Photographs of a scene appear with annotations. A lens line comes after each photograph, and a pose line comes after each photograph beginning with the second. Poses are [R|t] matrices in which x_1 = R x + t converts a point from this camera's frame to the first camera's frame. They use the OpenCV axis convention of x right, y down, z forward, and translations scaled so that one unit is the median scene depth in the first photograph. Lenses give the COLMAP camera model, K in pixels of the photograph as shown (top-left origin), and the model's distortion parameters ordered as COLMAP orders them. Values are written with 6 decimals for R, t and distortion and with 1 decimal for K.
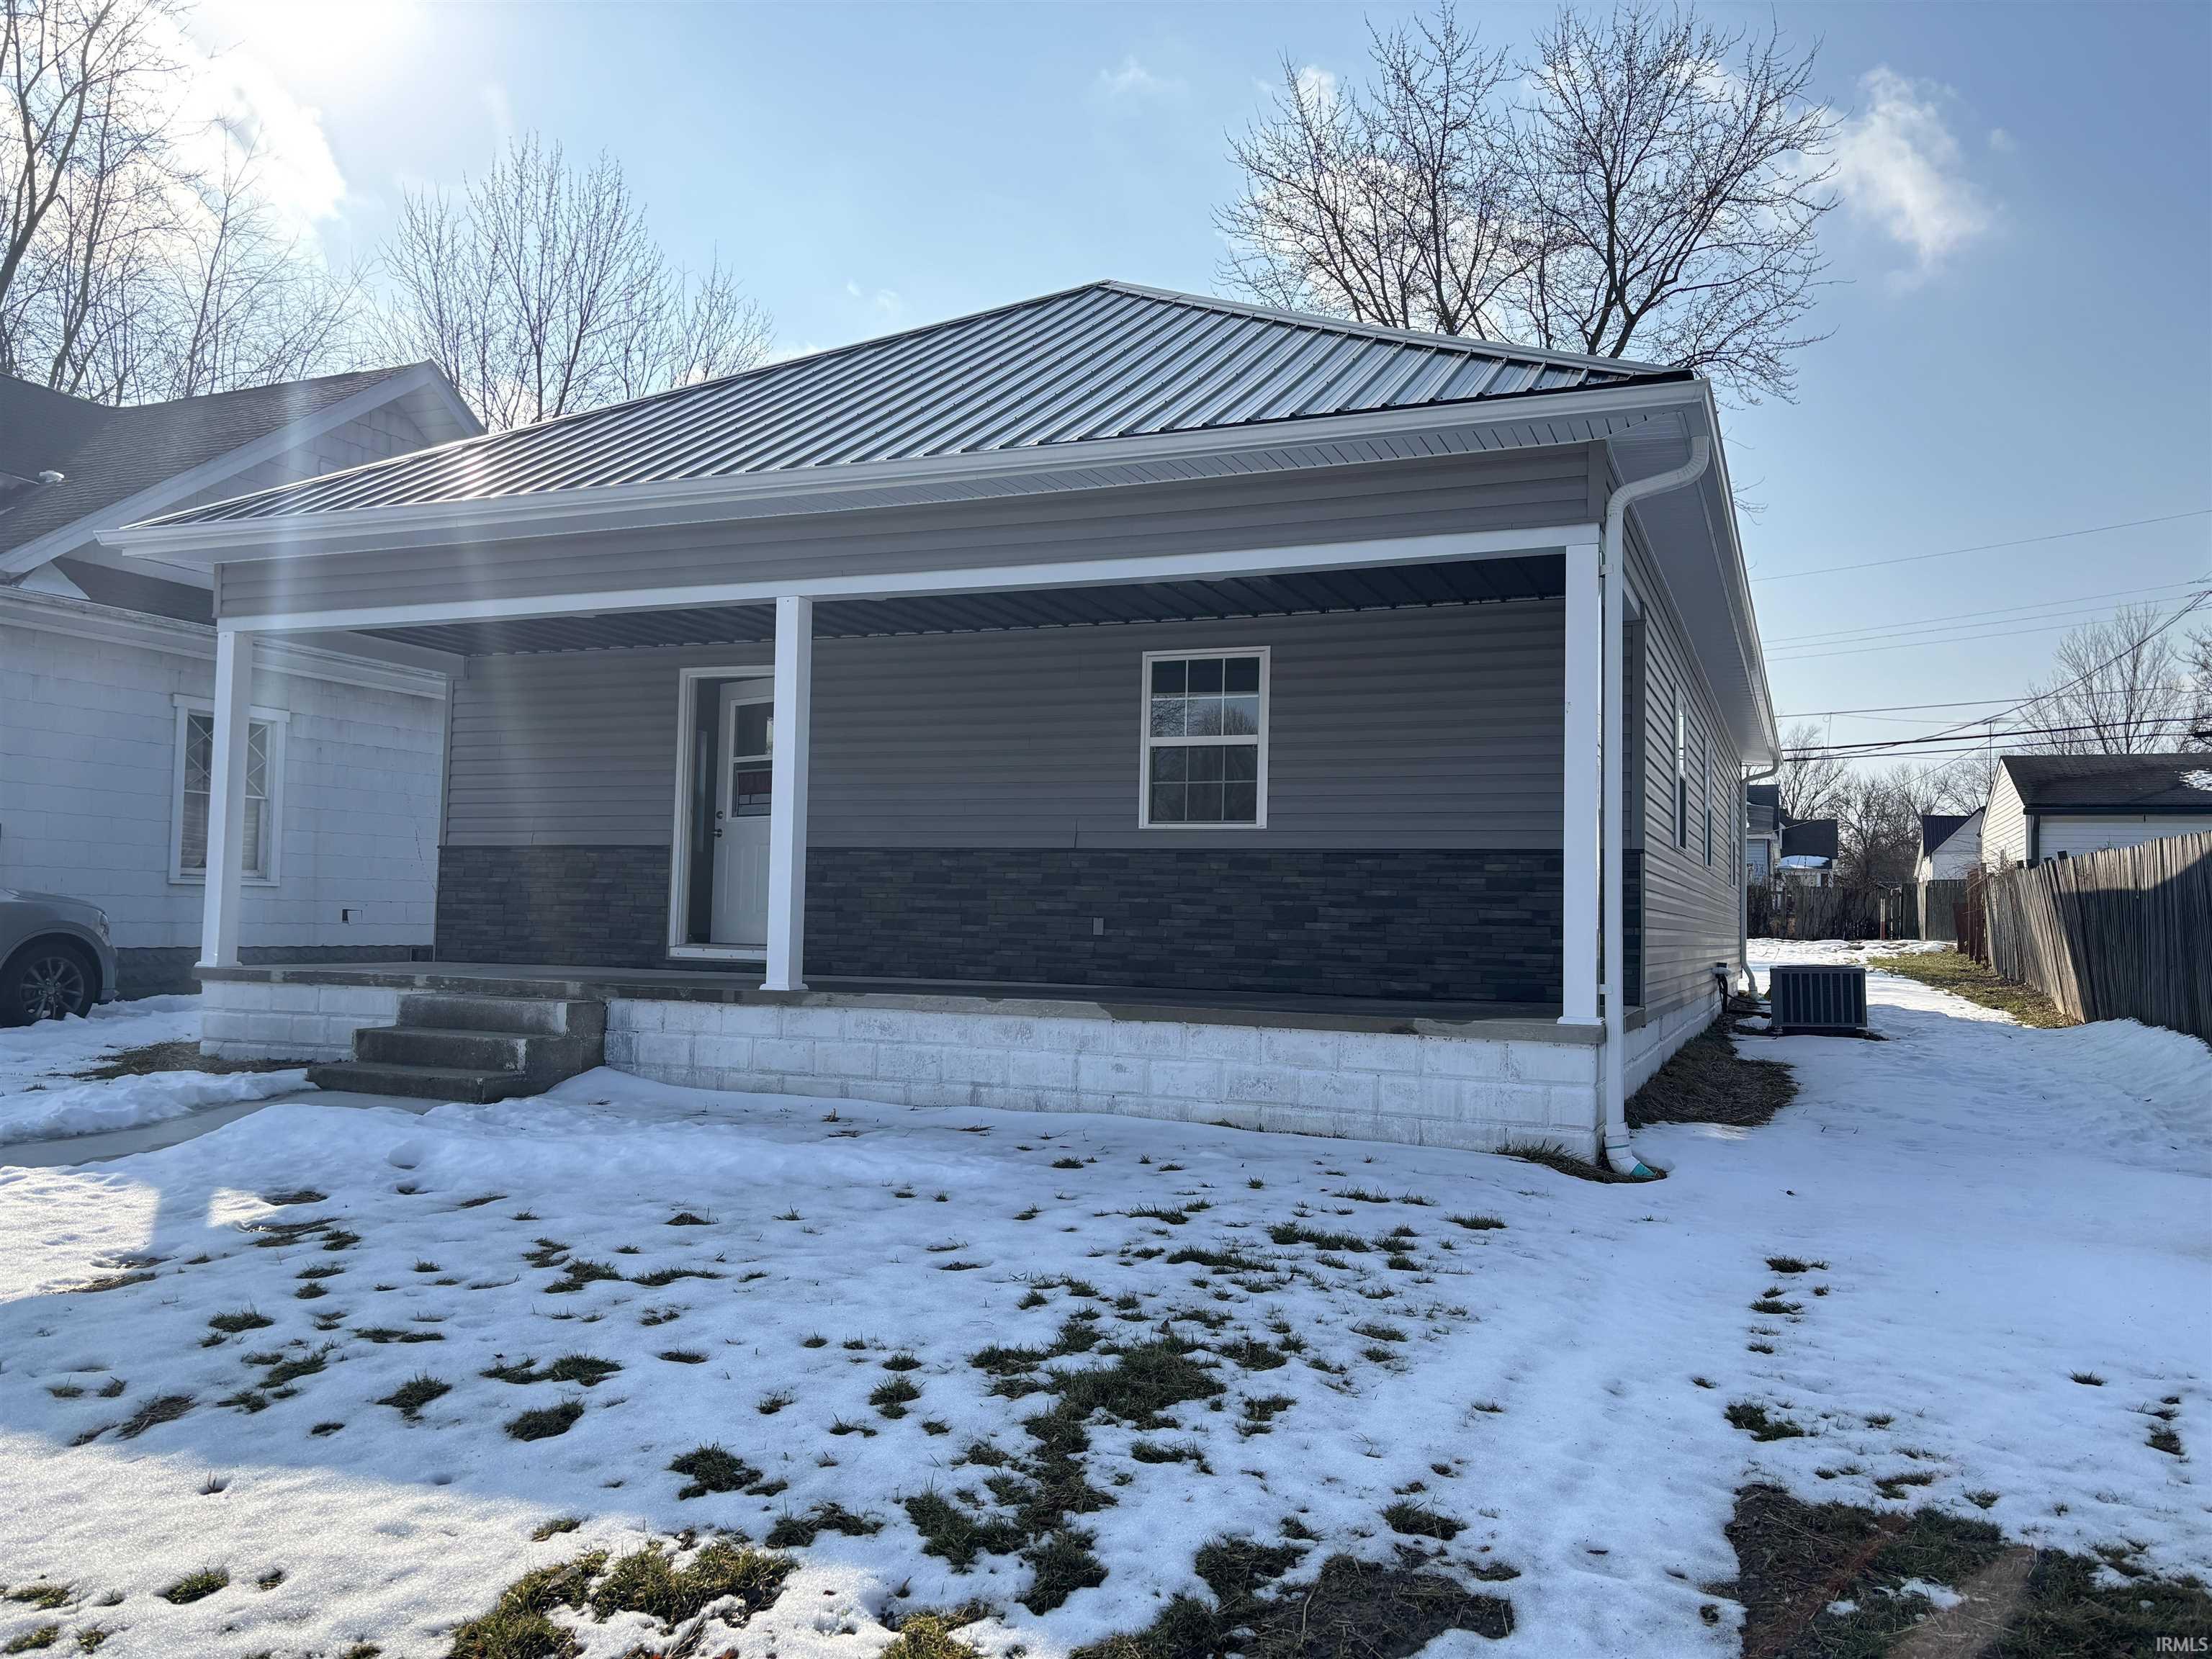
lens RADIAL K [[1723.2, 0, 1106.1], [0, 1723.2, 830.6], [0, 0, 1]] dist [0.070634, -0.070964]
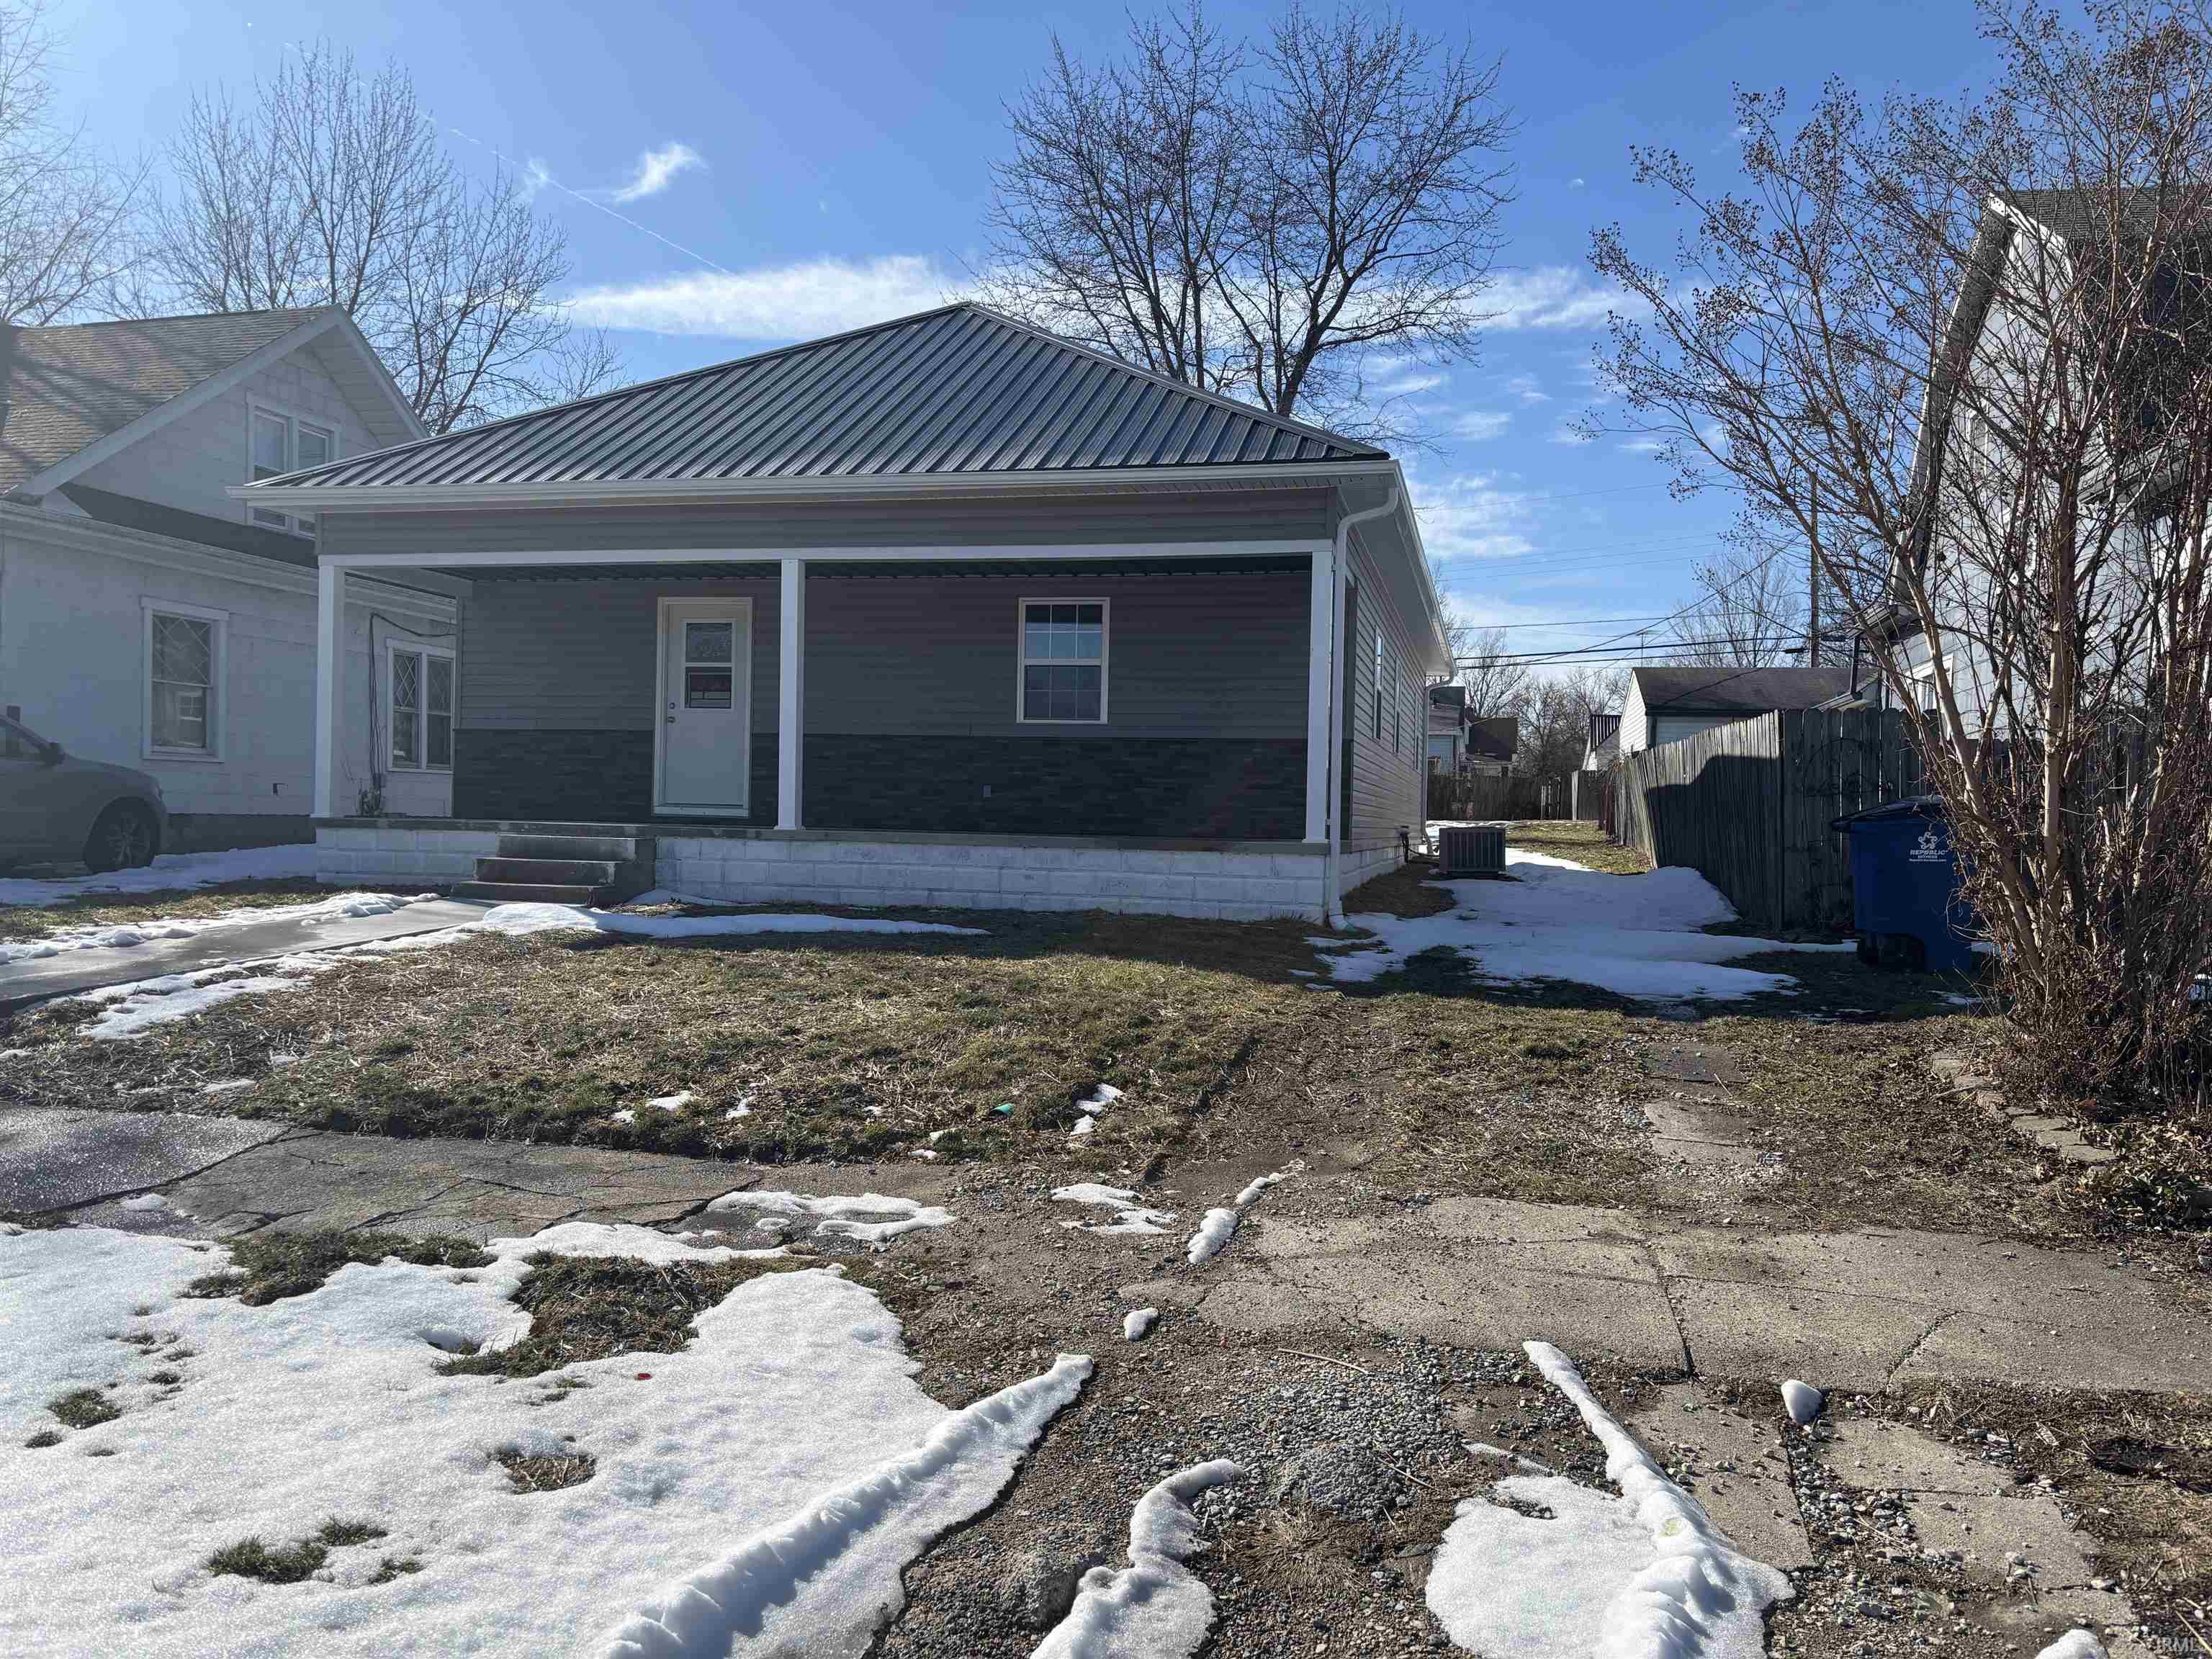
lens RADIAL K [[1723.2, 0, 1101.3], [0, 1723.2, 818.0], [0, 0, 1]] dist [0.070634, -0.070964]
pose [[0.987363, 0.001277, 0.158472, -0.043826], [-0.010035, 0.998465, 0.054477, -0.000180], [-0.158159, -0.055379, 0.985859, -0.136277]]
